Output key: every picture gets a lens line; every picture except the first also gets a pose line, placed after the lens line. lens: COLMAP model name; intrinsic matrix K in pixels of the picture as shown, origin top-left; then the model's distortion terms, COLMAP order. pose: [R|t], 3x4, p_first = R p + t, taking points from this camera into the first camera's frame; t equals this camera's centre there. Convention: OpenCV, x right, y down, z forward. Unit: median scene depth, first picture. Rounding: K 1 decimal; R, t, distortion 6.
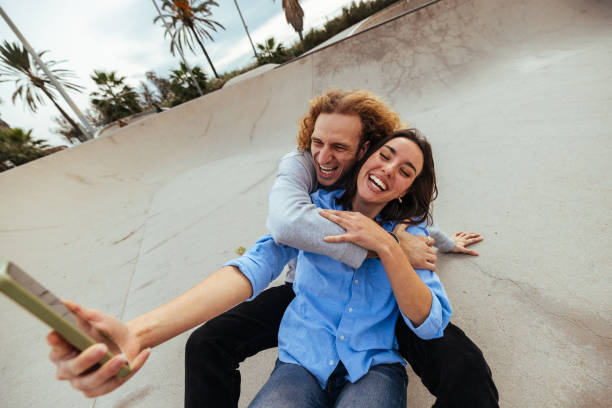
lens RADIAL K [[258.3, 0, 308.1], [0, 258.3, 205.6], [0, 0, 1]] dist [0.002122, 0.000439]
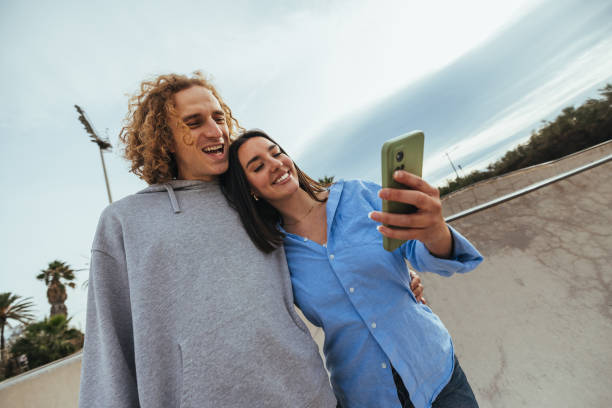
lens RADIAL K [[258.3, 0, 308.1], [0, 258.3, 205.6], [0, 0, 1]] dist [0.002122, 0.000439]
pose [[0.994304, -0.041512, -0.098163, -0.151967], [-0.030313, 0.772840, -0.633876, -0.238221], [0.102178, 0.633242, 0.767180, 0.417776]]
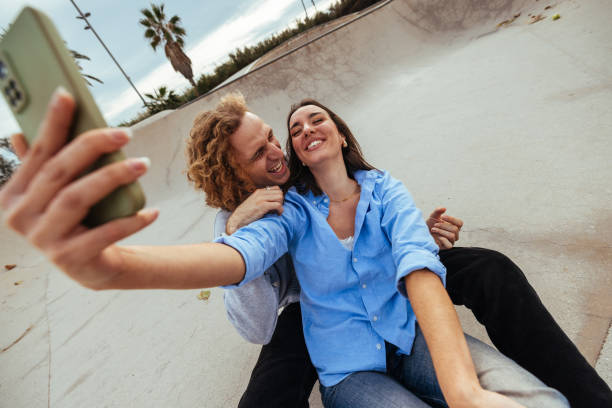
lens RADIAL K [[261.3, 0, 306.1], [0, 261.3, 205.4], [0, 0, 1]] dist [0.003897, -0.000072]
pose [[0.932349, -0.217593, 0.288753, -0.058292], [0.253893, 0.962615, -0.094400, 0.025338], [-0.257417, 0.161326, 0.952738, 0.021807]]
